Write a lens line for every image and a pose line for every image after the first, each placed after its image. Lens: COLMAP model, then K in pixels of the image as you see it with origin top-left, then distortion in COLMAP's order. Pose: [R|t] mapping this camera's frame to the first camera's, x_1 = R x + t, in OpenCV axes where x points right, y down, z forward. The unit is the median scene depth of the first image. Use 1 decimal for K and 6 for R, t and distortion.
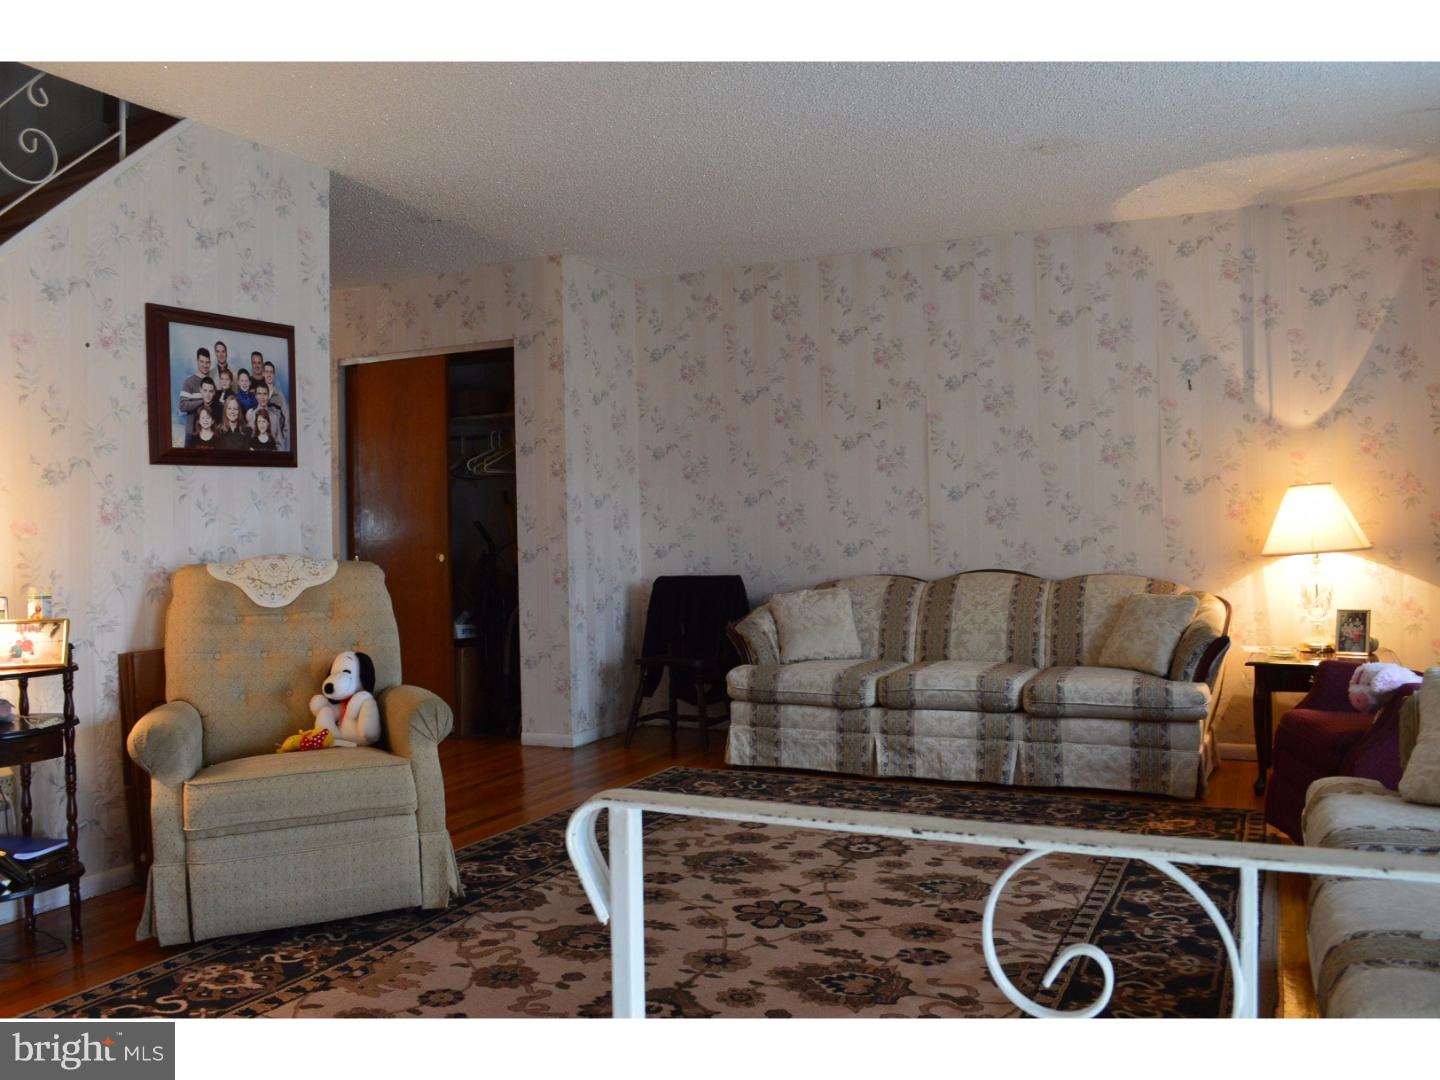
lens RADIAL K [[1154.0, 0, 721.5], [0, 1154.0, 537.6], [0, 0, 1]] dist [-0.077124, 0.002199]
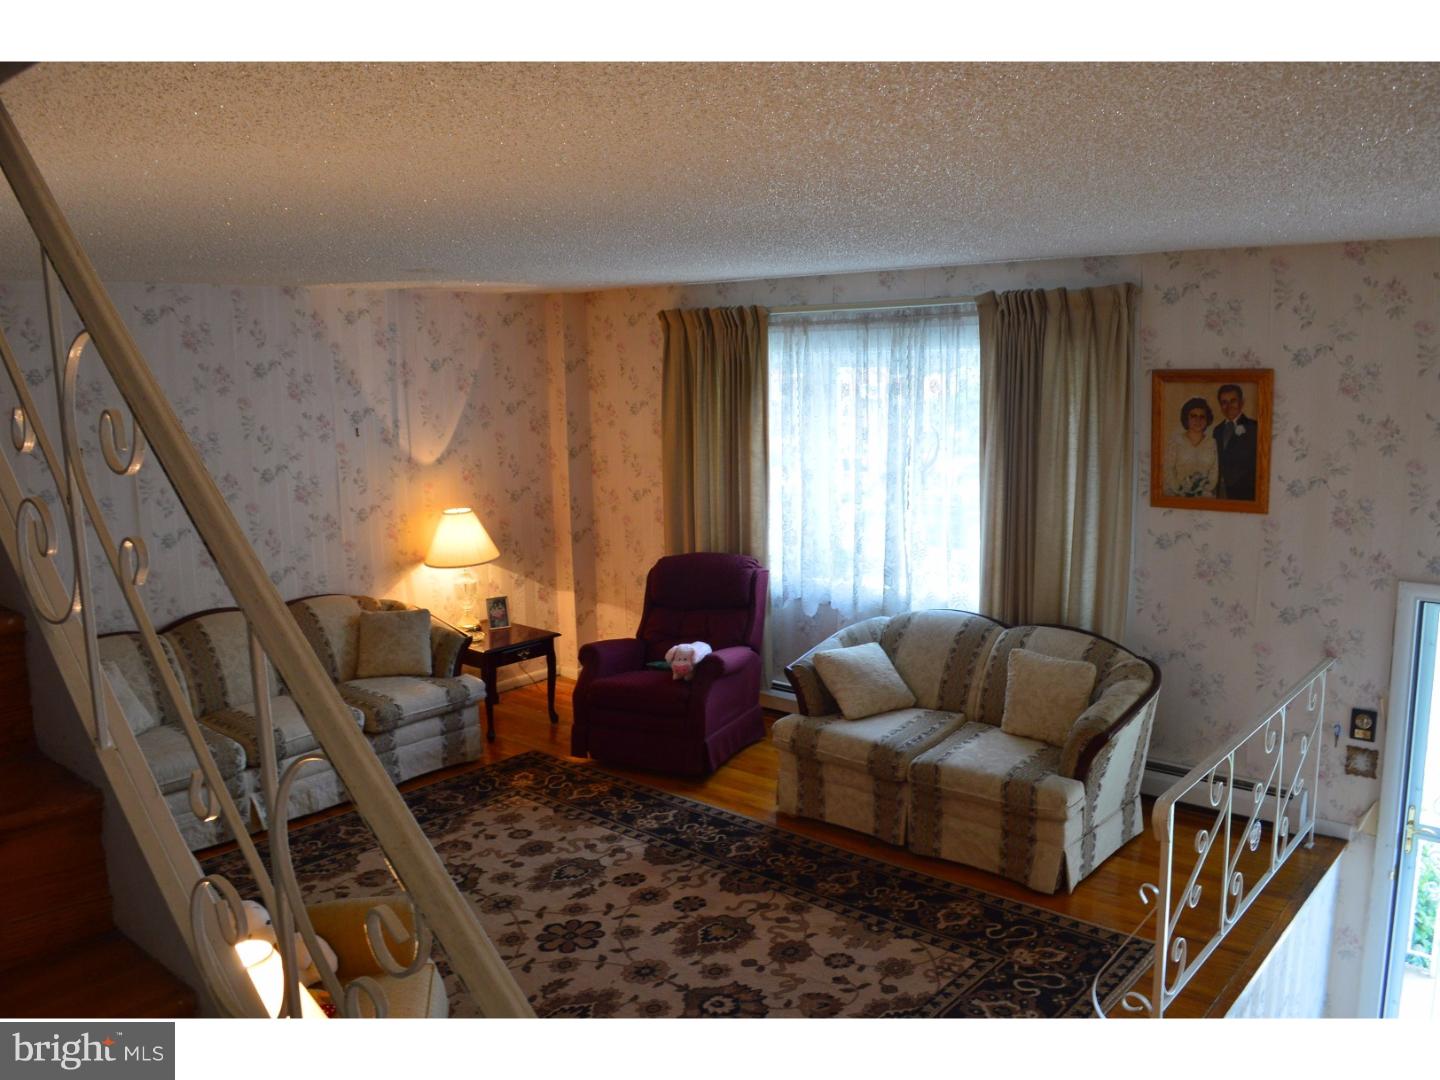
lens RADIAL K [[1154.0, 0, 720.7], [0, 1154.0, 540.9], [0, 0, 1]] dist [-0.077124, 0.002199]
pose [[0.258507, -0.137708, 0.956144, -0.709991], [0.015017, 0.990240, 0.138558, -0.193730], [-0.965893, -0.021459, 0.258052, 0.327679]]
